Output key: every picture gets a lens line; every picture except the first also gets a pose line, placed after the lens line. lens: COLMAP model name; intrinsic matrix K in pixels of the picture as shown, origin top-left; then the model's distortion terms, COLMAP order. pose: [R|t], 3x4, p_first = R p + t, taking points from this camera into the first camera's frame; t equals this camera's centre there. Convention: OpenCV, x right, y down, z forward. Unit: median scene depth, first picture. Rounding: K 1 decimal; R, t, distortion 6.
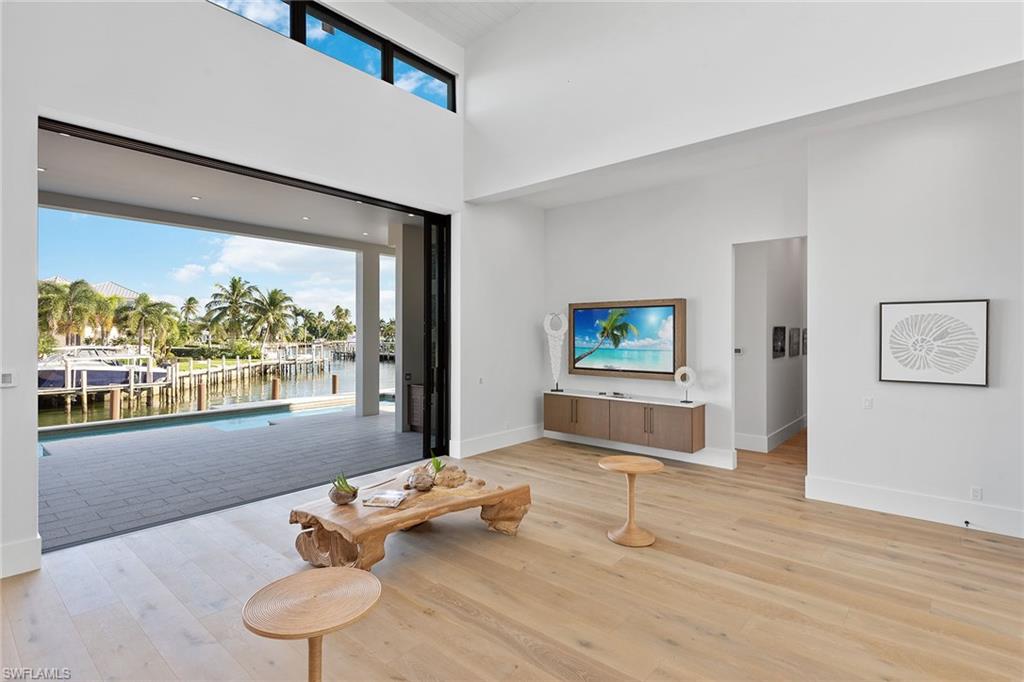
lens RADIAL K [[503.5, 0, 507.2], [0, 503.5, 334.0], [0, 0, 1]] dist [0.002642, -0.000212]
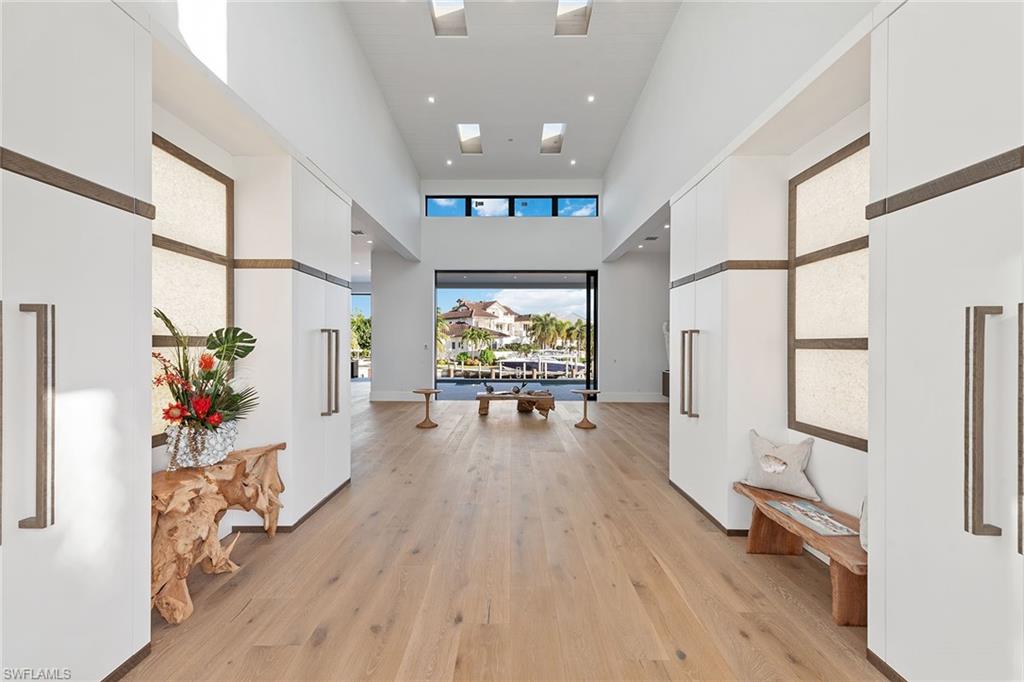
lens RADIAL K [[397.6, 0, 512.0], [0, 397.6, 341.0], [0, 0, 1]] dist [-0.000350, -0.000027]
pose [[0.657095, -0.008375, -0.753761, 0.175132], [-0.000832, 0.999930, -0.011835, 0.010190], [0.753807, 0.008404, 0.657042, -0.048019]]
